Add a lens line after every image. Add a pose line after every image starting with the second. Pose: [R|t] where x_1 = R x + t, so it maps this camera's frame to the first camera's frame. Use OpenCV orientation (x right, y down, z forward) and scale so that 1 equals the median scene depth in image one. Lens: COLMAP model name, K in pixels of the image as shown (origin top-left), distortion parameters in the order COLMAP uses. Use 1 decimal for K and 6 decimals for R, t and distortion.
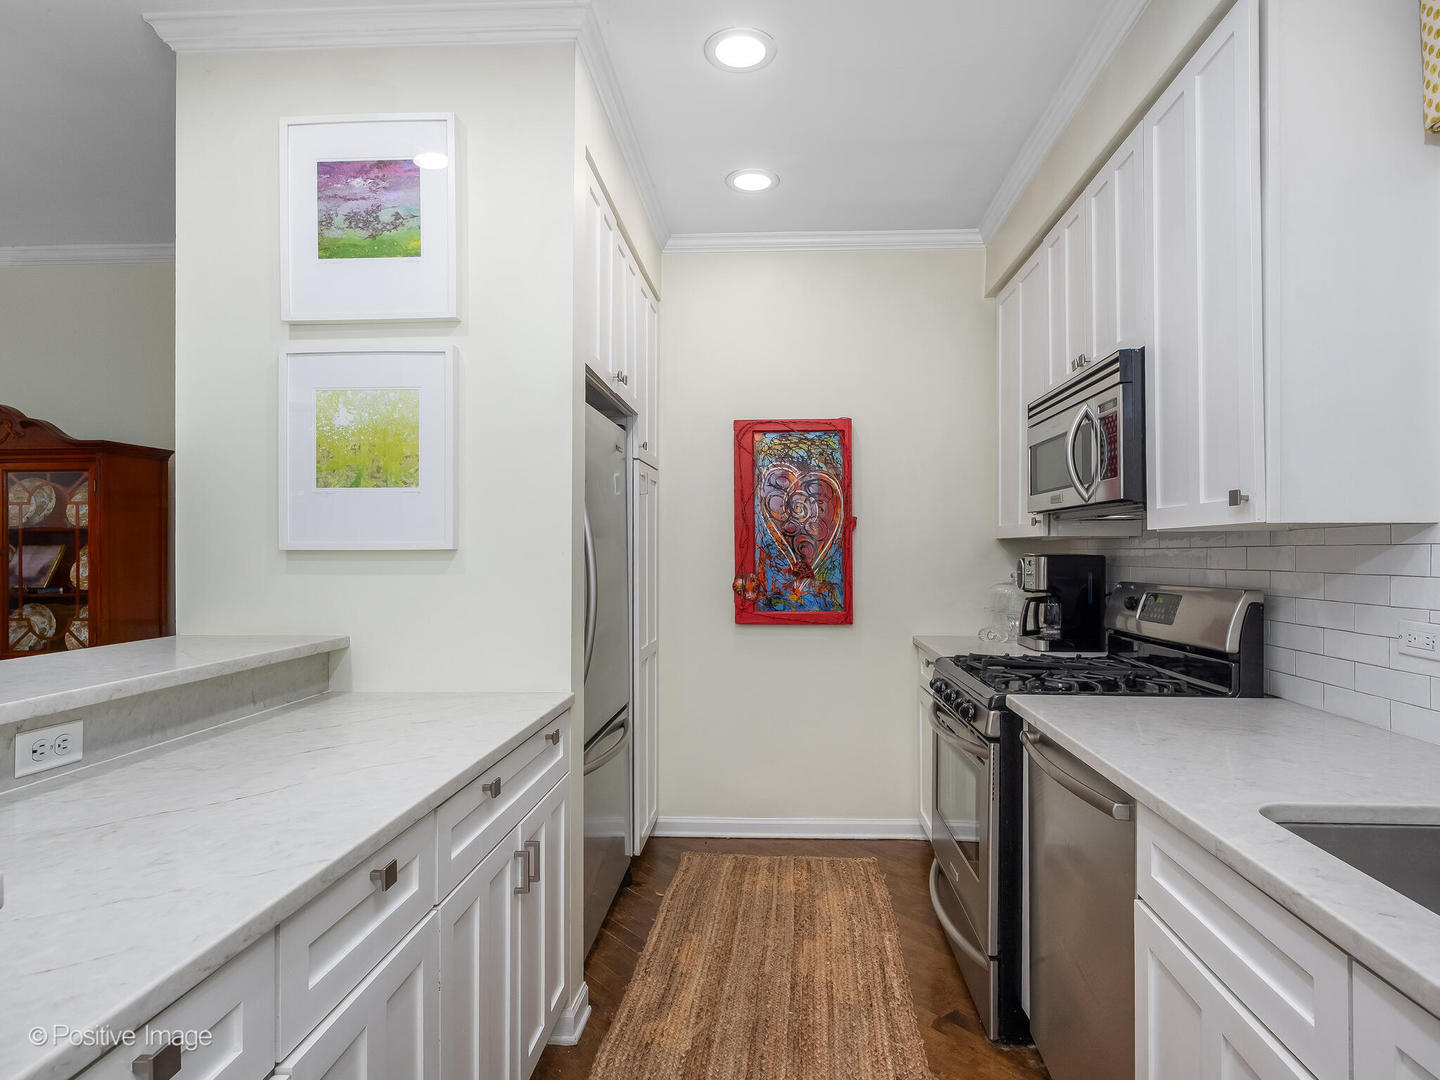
lens RADIAL K [[768.7, 0, 823.7], [0, 768.7, 547.0], [0, 0, 1]] dist [-0.001158, -0.000171]
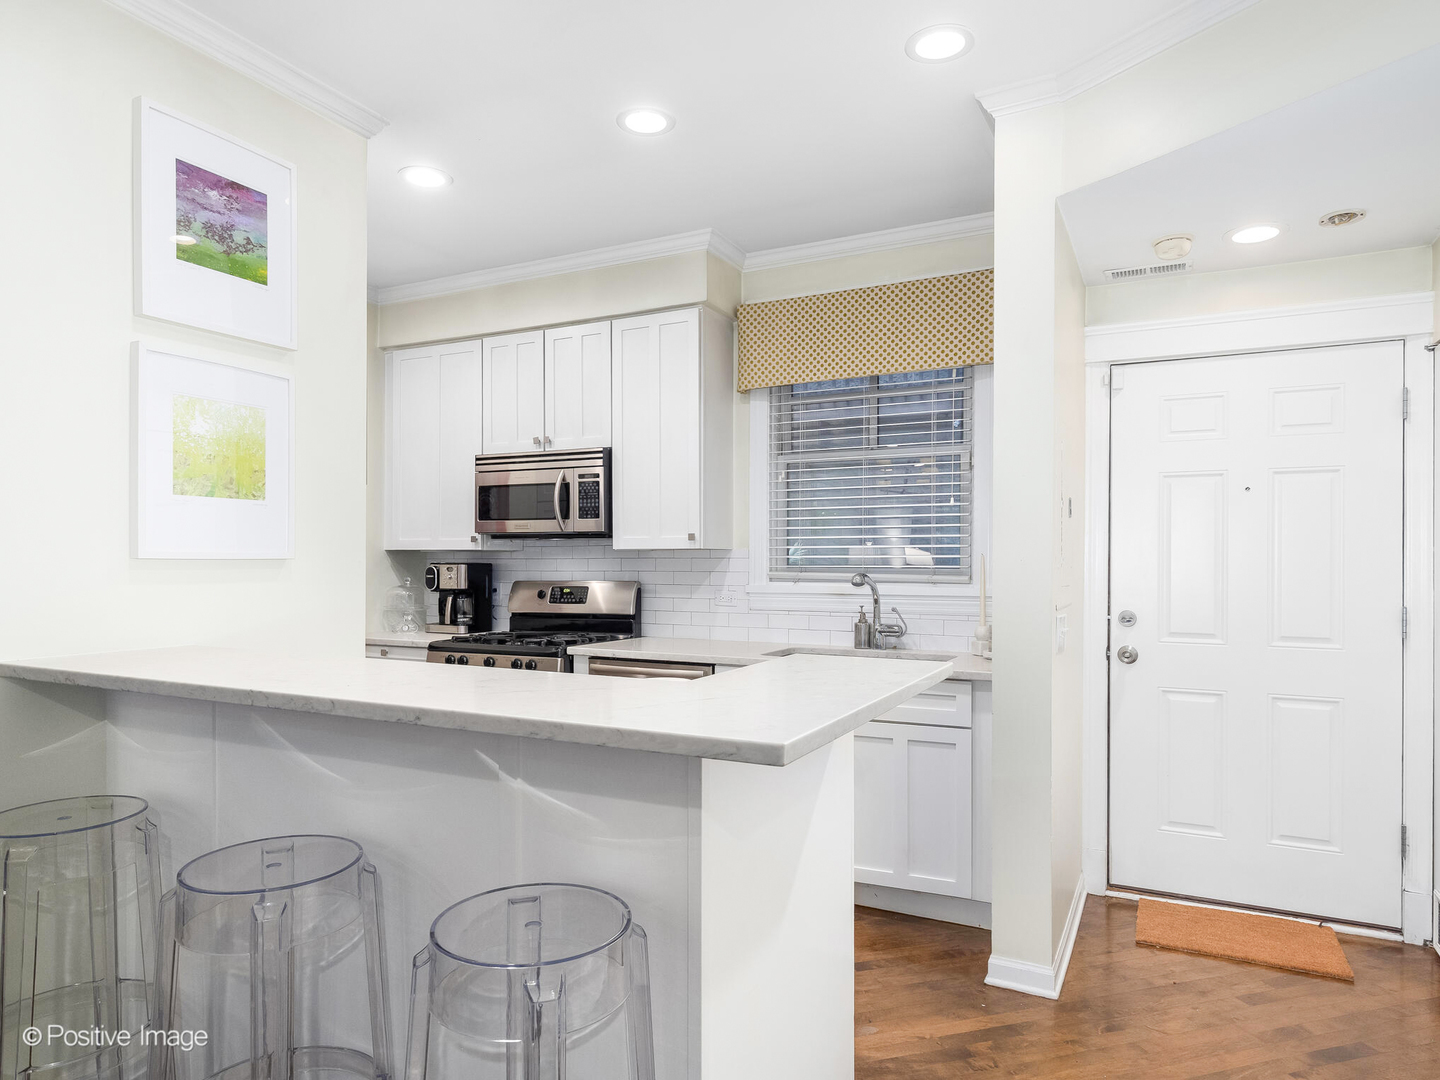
lens RADIAL K [[894.5, 0, 719.9], [0, 894.5, 562.0], [0, 0, 1]] dist [-0.000306, -0.000460]
pose [[0.407731, 0.000142, 0.913102, -1.409049], [-0.007163, 0.999970, 0.003043, -0.000235], [-0.913074, -0.007782, 0.407720, -0.090718]]
